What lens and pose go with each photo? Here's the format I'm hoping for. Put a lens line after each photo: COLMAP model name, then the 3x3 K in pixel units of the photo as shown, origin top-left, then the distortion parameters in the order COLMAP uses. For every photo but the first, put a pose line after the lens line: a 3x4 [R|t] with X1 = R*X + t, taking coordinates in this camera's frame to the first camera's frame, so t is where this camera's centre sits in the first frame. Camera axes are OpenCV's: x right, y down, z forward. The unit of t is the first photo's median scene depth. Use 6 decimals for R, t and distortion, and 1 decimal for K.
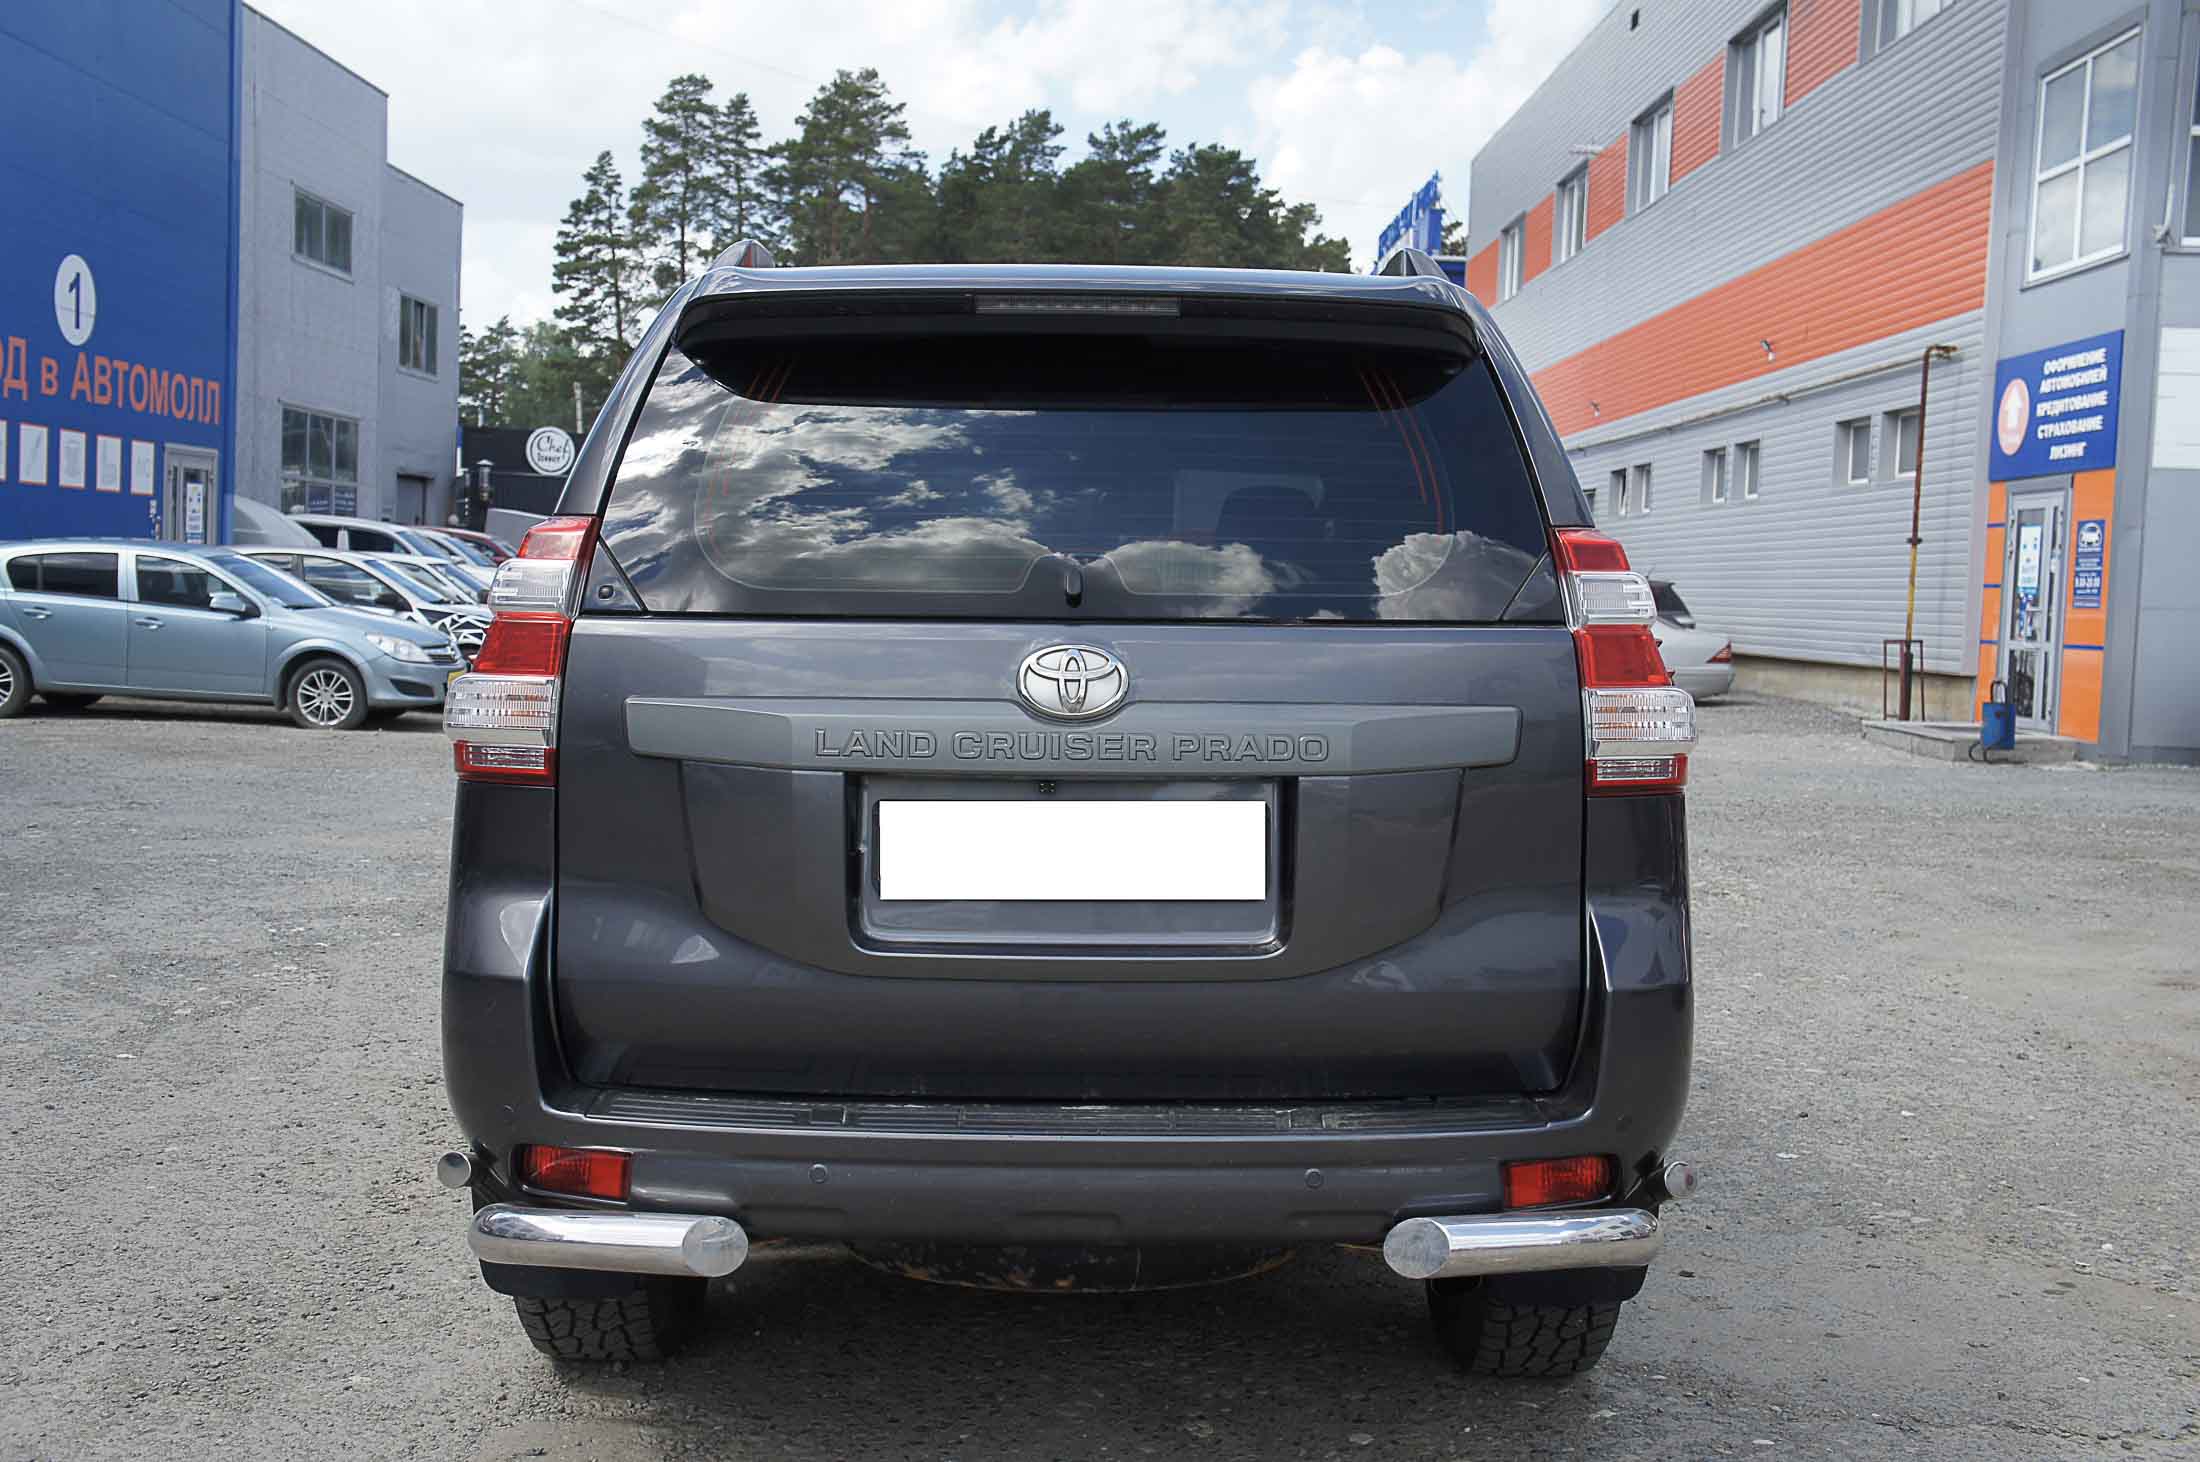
lens RADIAL K [[2435.7, 0, 1100.0], [0, 2435.7, 731.0], [0, 0, 1]] dist [-0.023935, 0.282624]
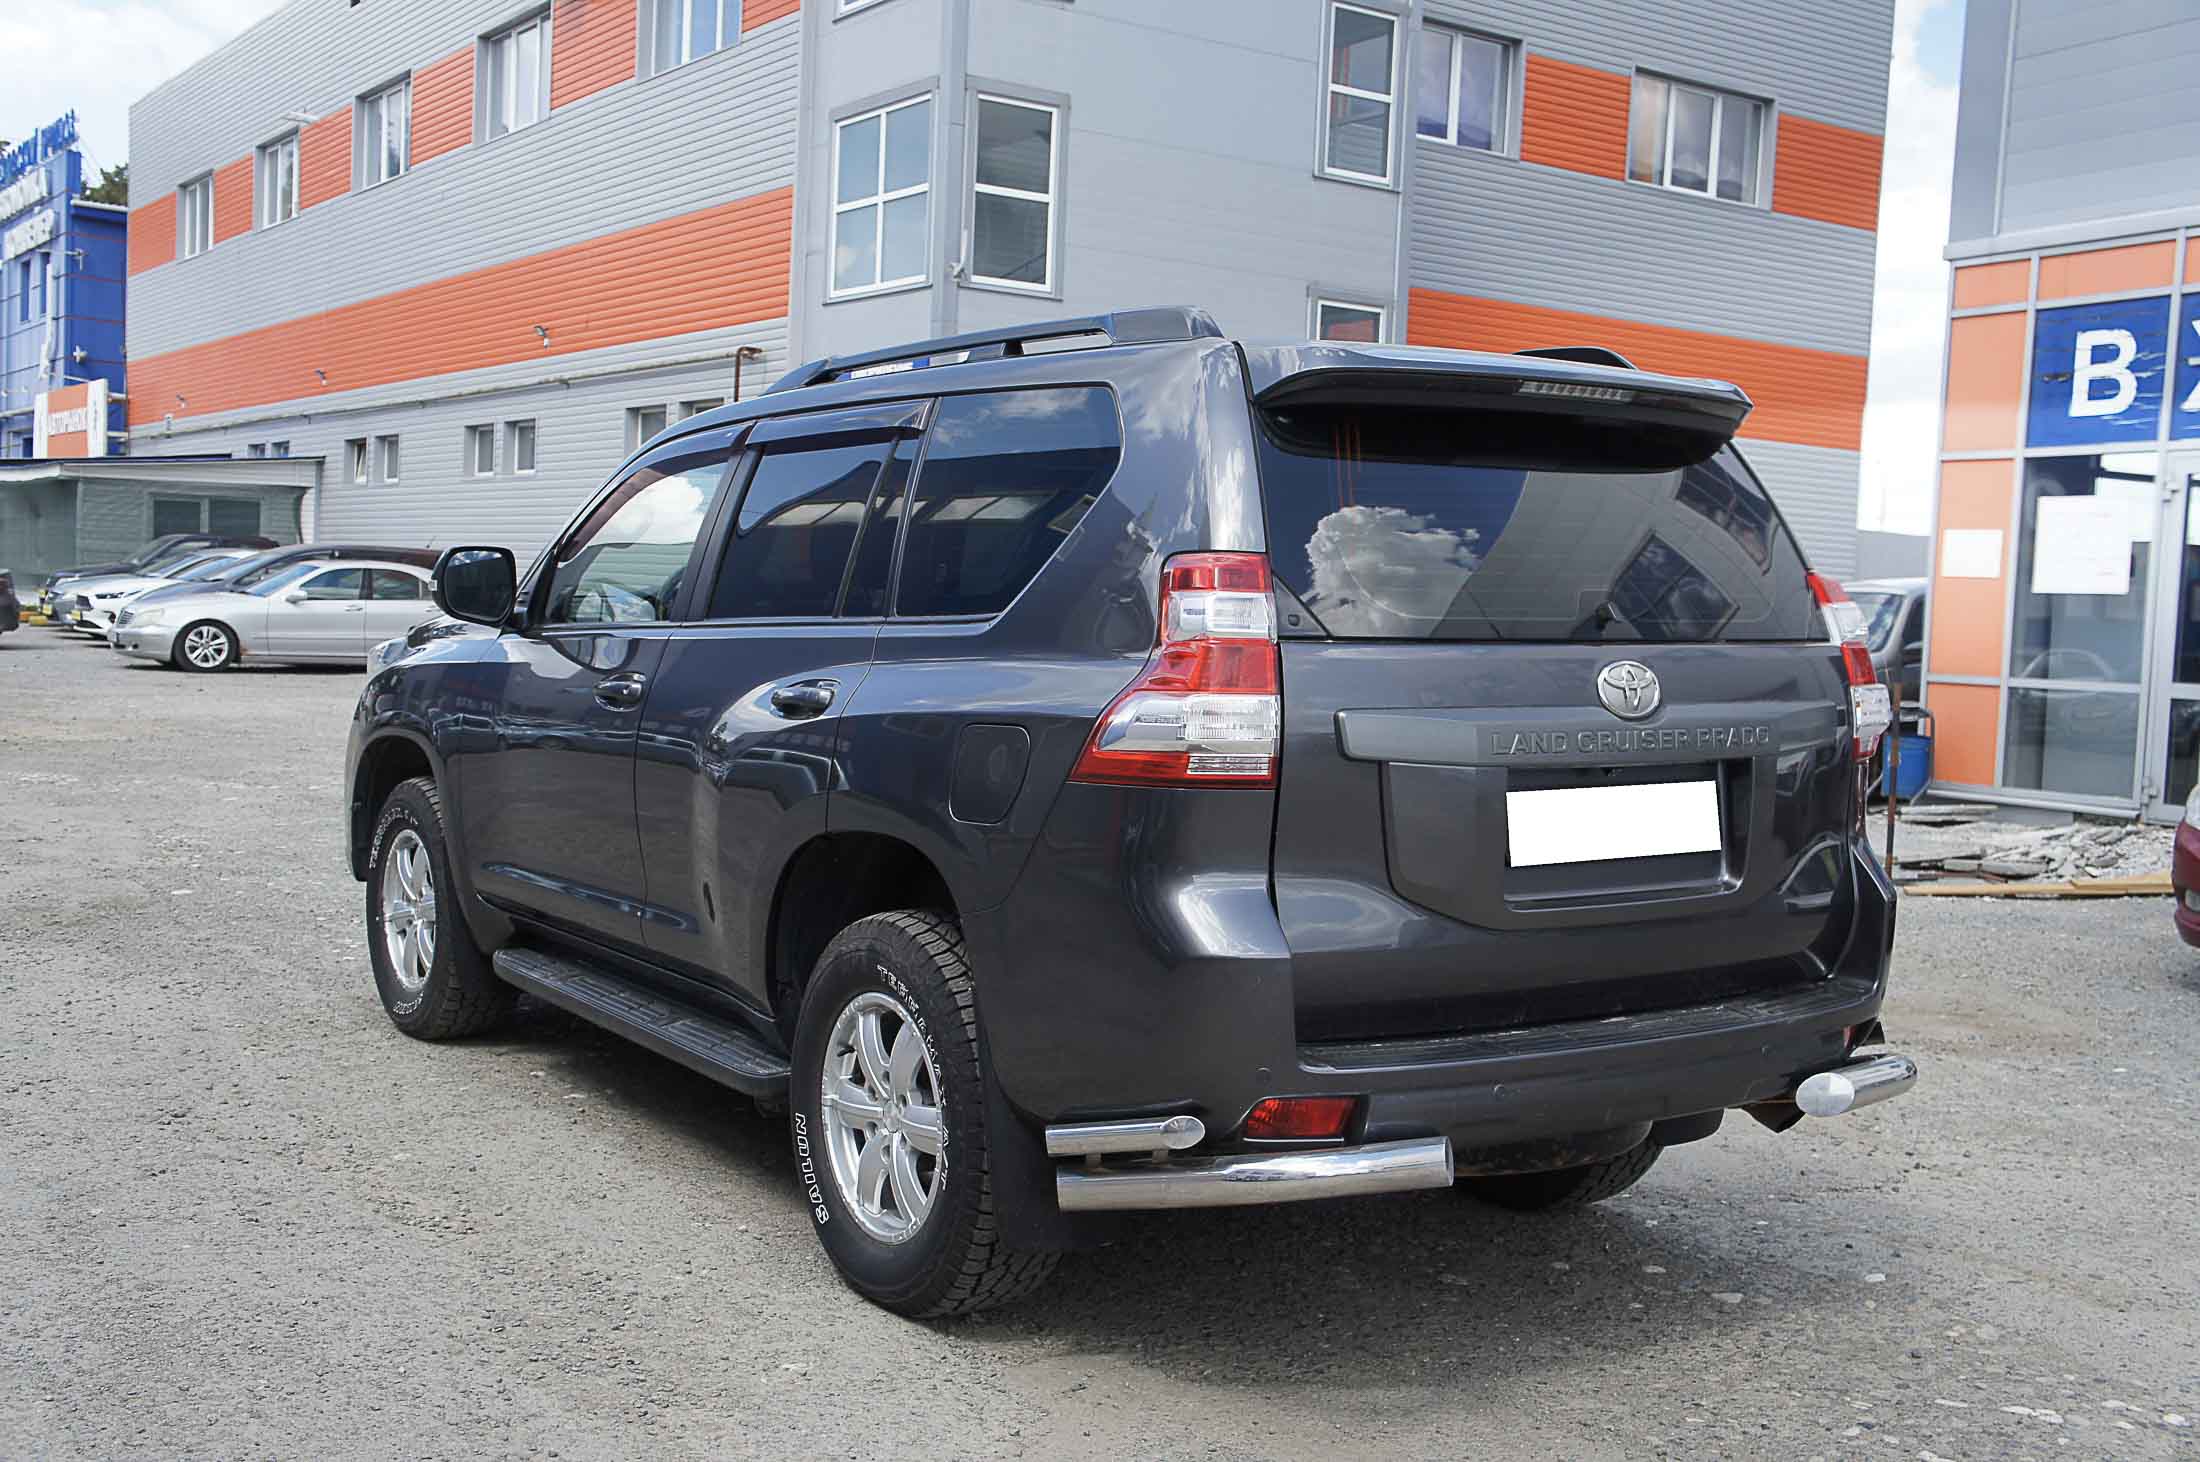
lens RADIAL K [[2338.4, 0, 1100.0], [0, 2338.4, 731.0], [0, 0, 1]] dist [-0.013835, 0.182599]
pose [[0.828289, -0.029079, 0.559547, -0.082322], [0.018669, 0.999530, 0.024309, -0.002978], [-0.559991, -0.009688, 0.828442, 0.011534]]
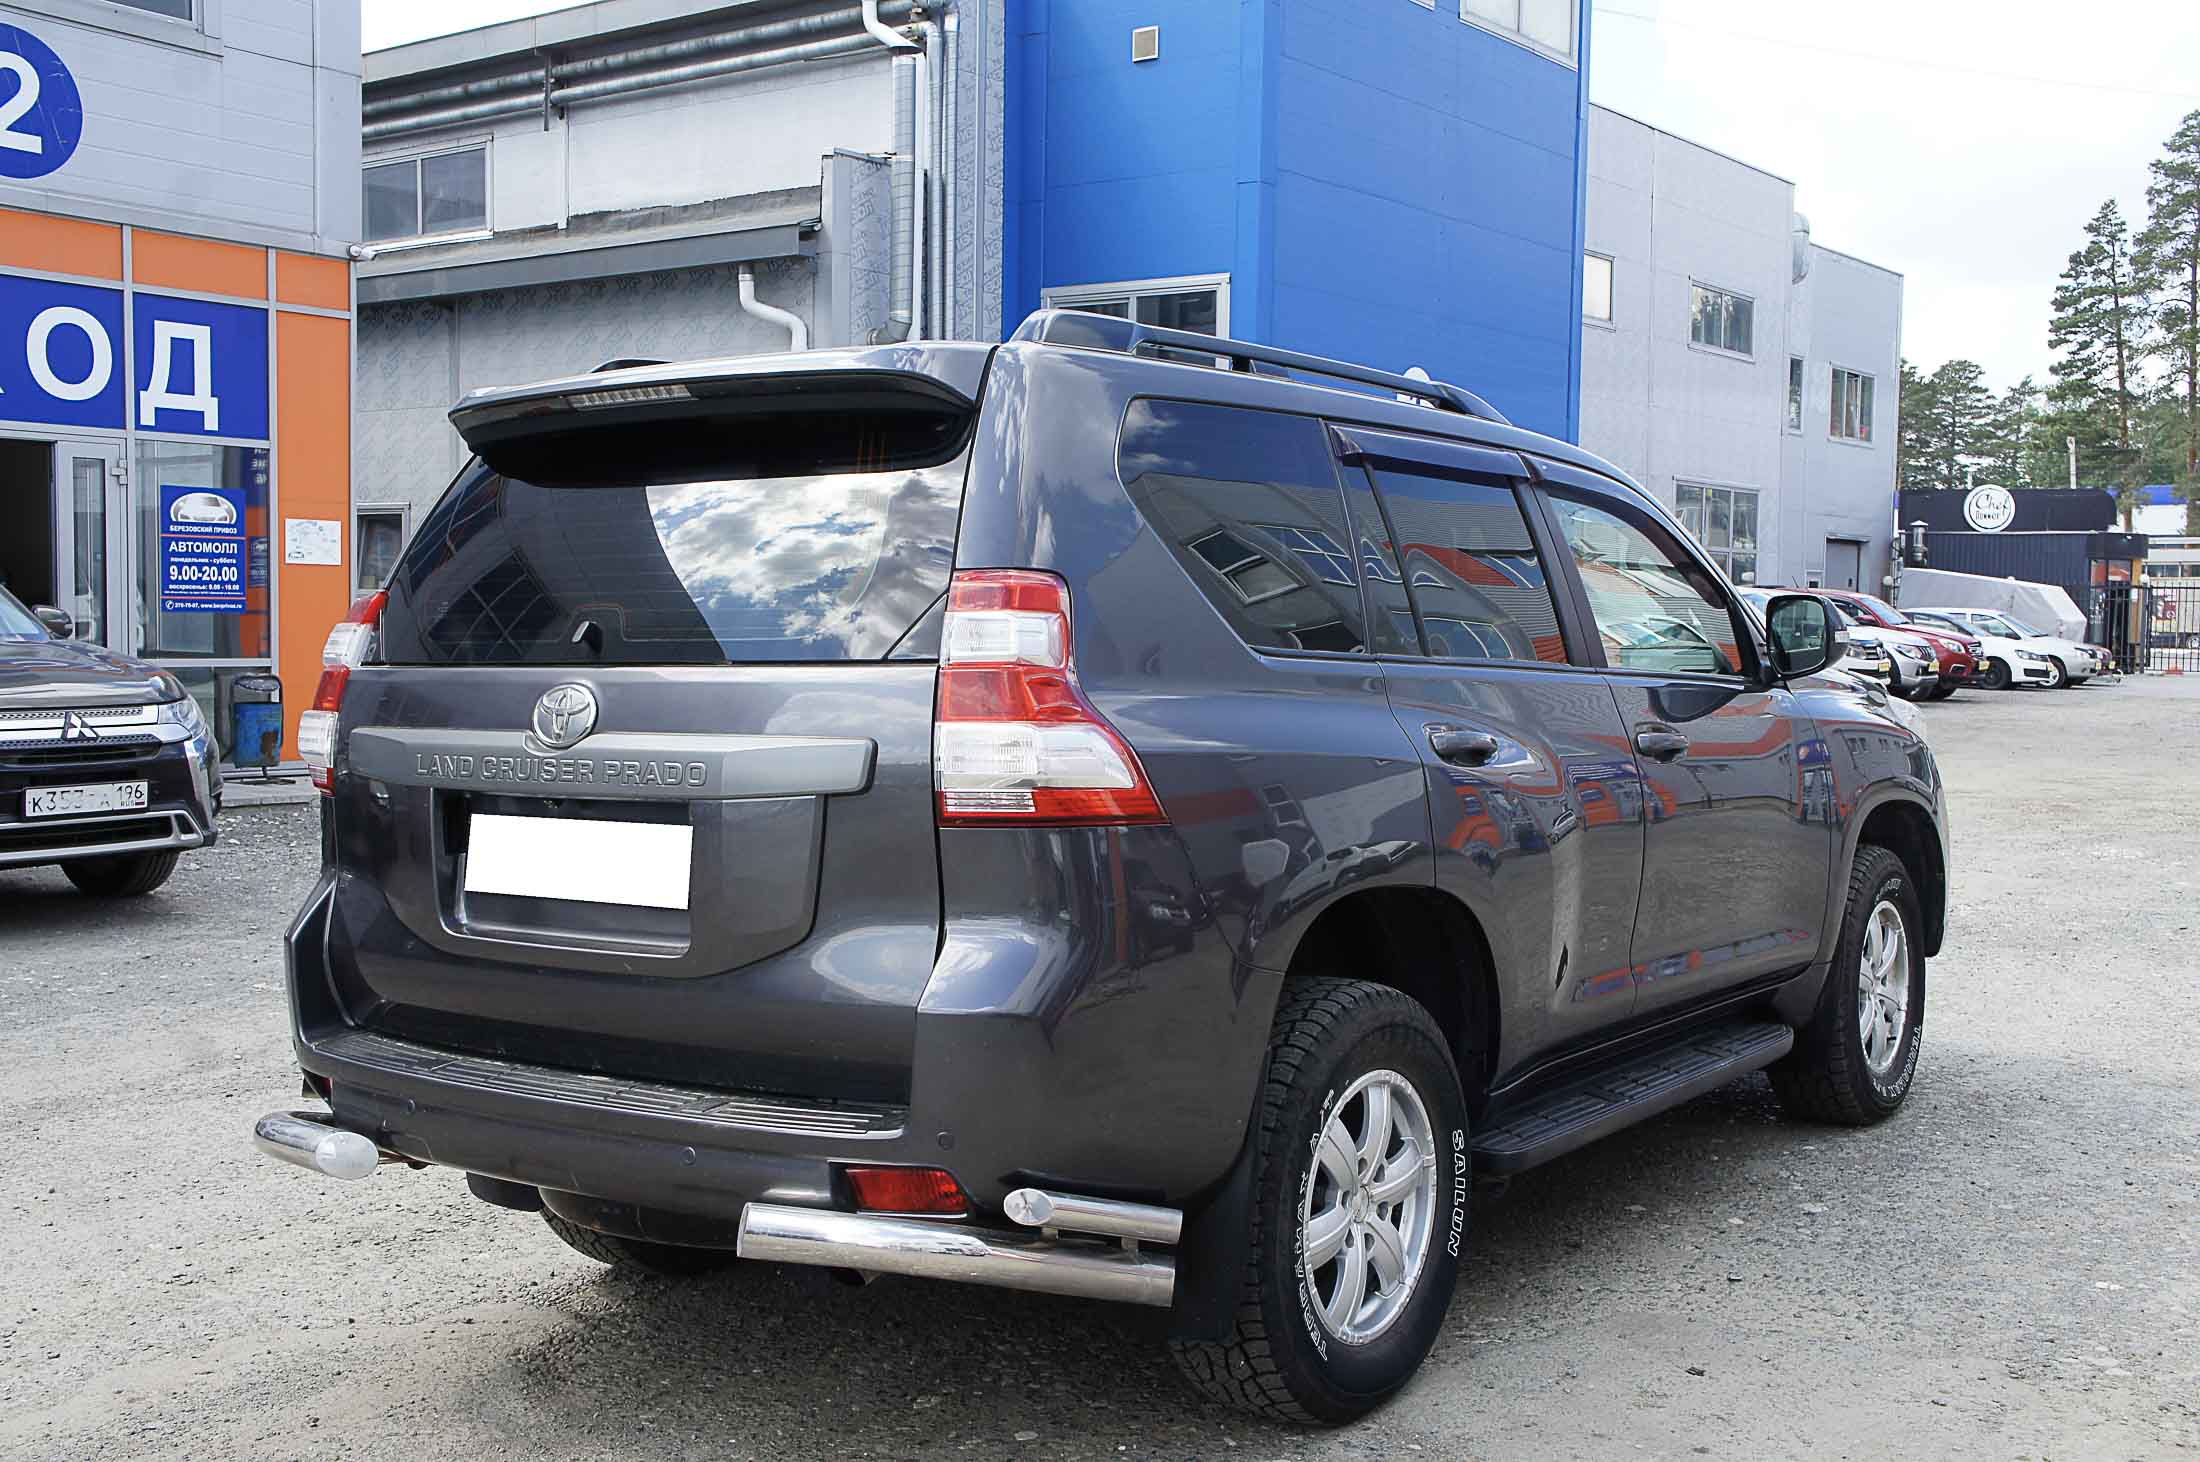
lens RADIAL K [[2307.1, 0, 1100.0], [0, 2307.1, 731.0], [0, 0, 1]] dist [-0.009796, 0.168221]
pose [[0.807053, 0.004103, -0.590465, 0.076040], [-0.017647, 0.999697, -0.017173, 0.000158], [0.590216, 0.024280, 0.806880, 0.021432]]
